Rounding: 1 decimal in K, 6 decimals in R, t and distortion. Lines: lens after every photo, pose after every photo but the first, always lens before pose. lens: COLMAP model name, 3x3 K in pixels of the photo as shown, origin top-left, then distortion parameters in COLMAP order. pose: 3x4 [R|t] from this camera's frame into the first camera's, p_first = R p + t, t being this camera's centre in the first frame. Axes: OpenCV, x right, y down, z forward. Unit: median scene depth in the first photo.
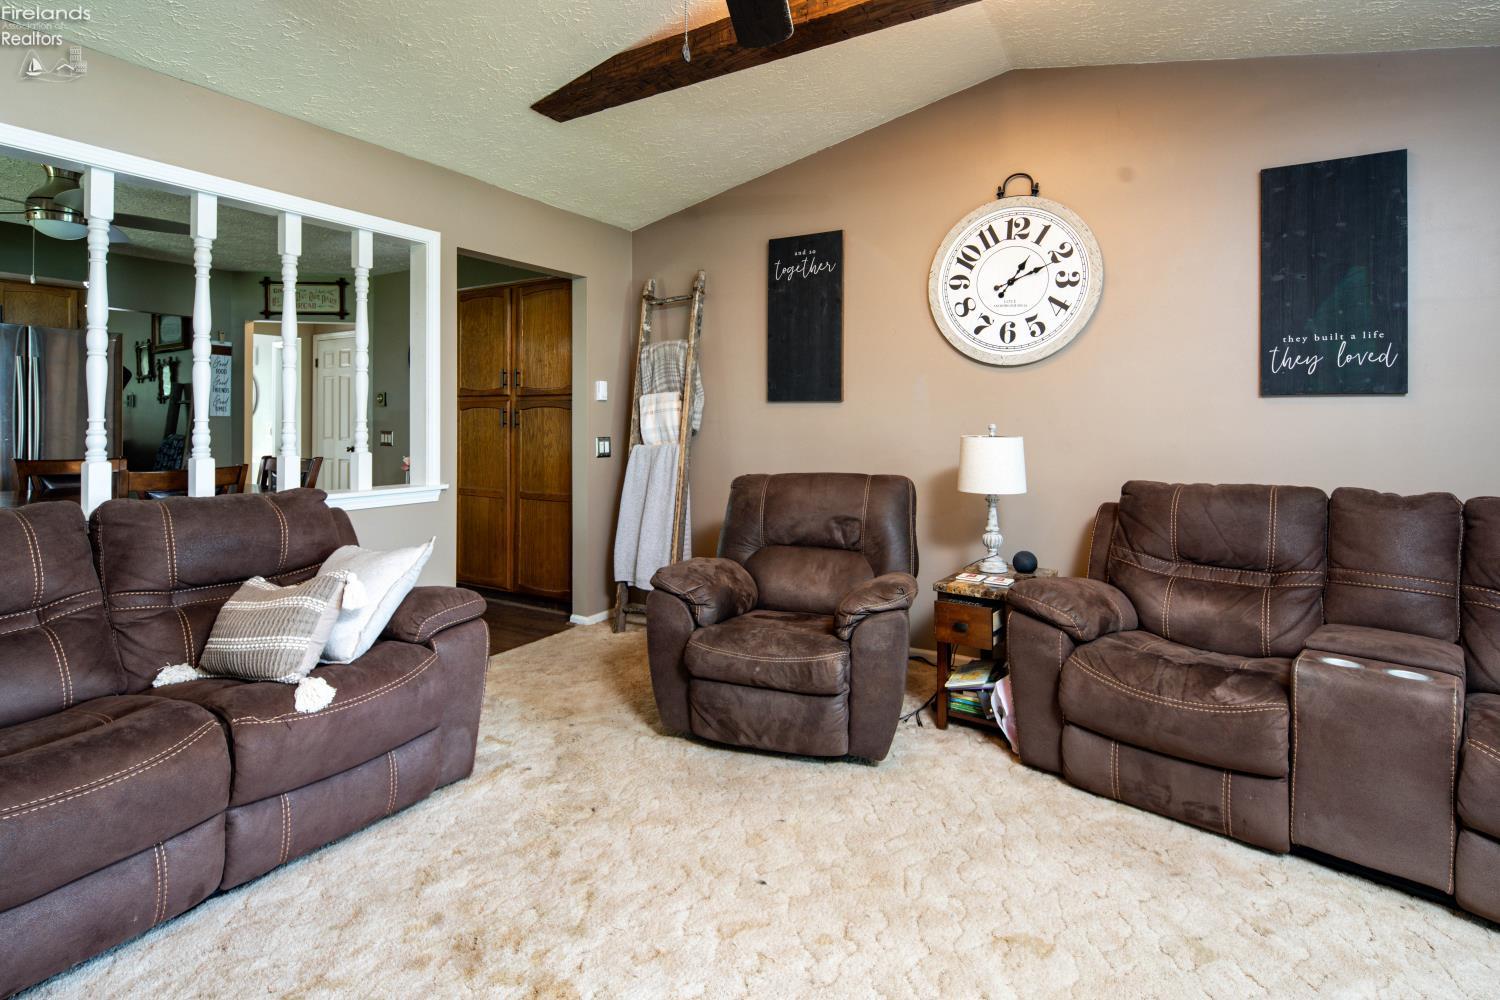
lens RADIAL K [[718.2, 0, 753.5], [0, 718.2, 419.5], [0, 0, 1]] dist [0.001108, 0.000110]
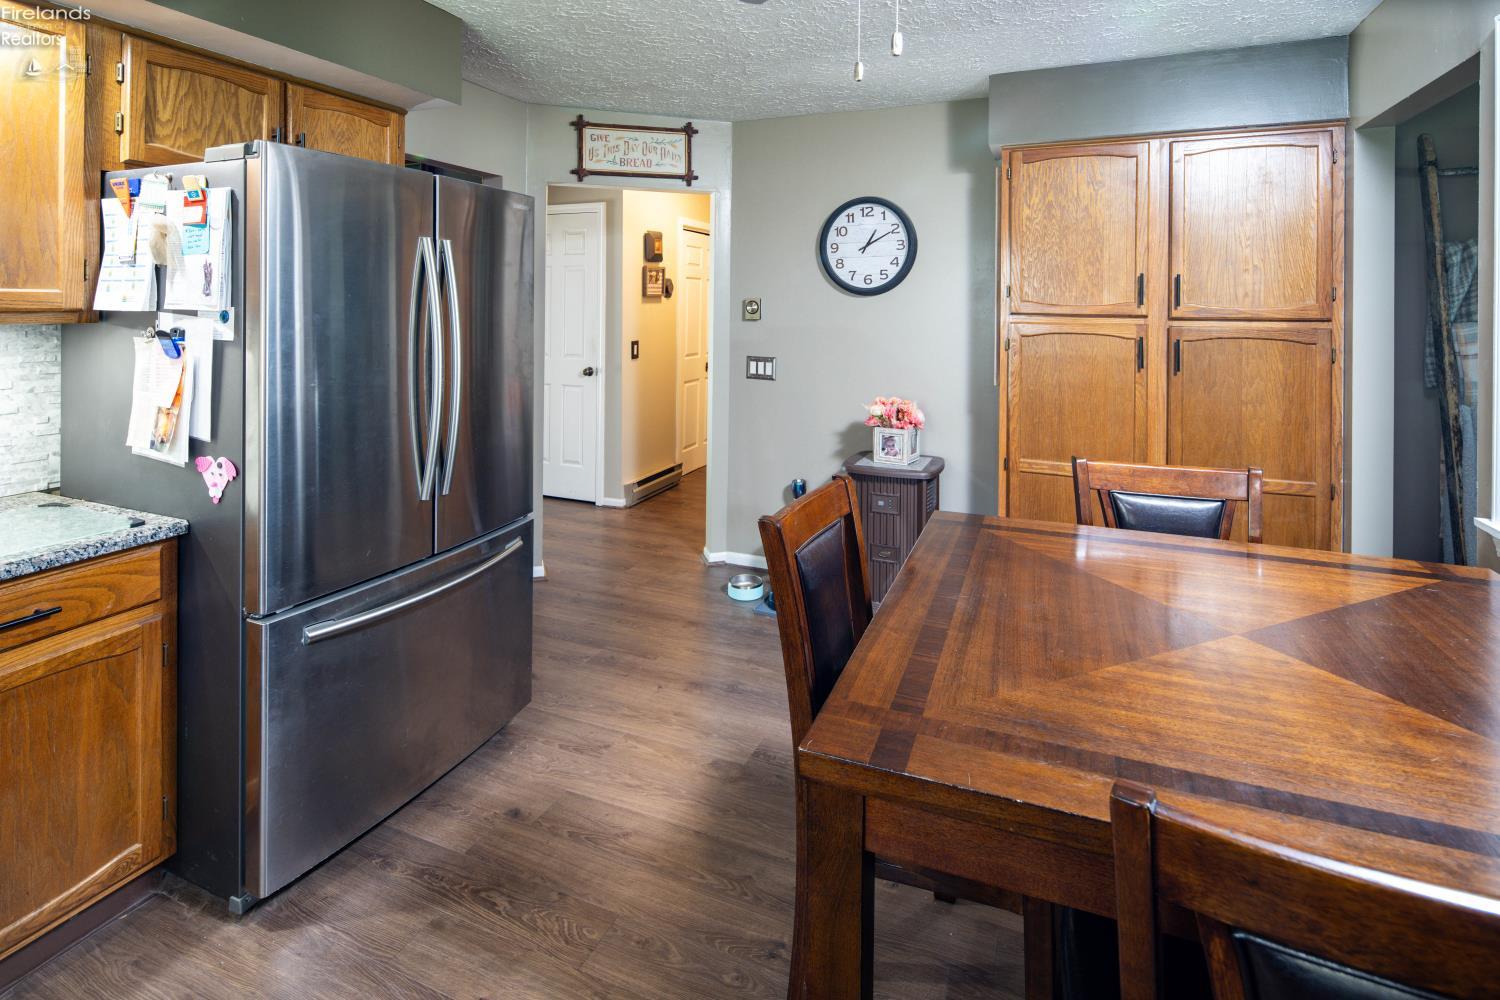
lens RADIAL K [[725.6, 0, 752.6], [0, 725.6, 301.6], [0, 0, 1]] dist [-0.000314, -0.001227]
pose [[0.990176, 0.010463, 0.139437, -1.075375], [-0.010101, 0.999944, -0.003304, -0.057314], [-0.139464, 0.001863, 0.990225, 0.599418]]
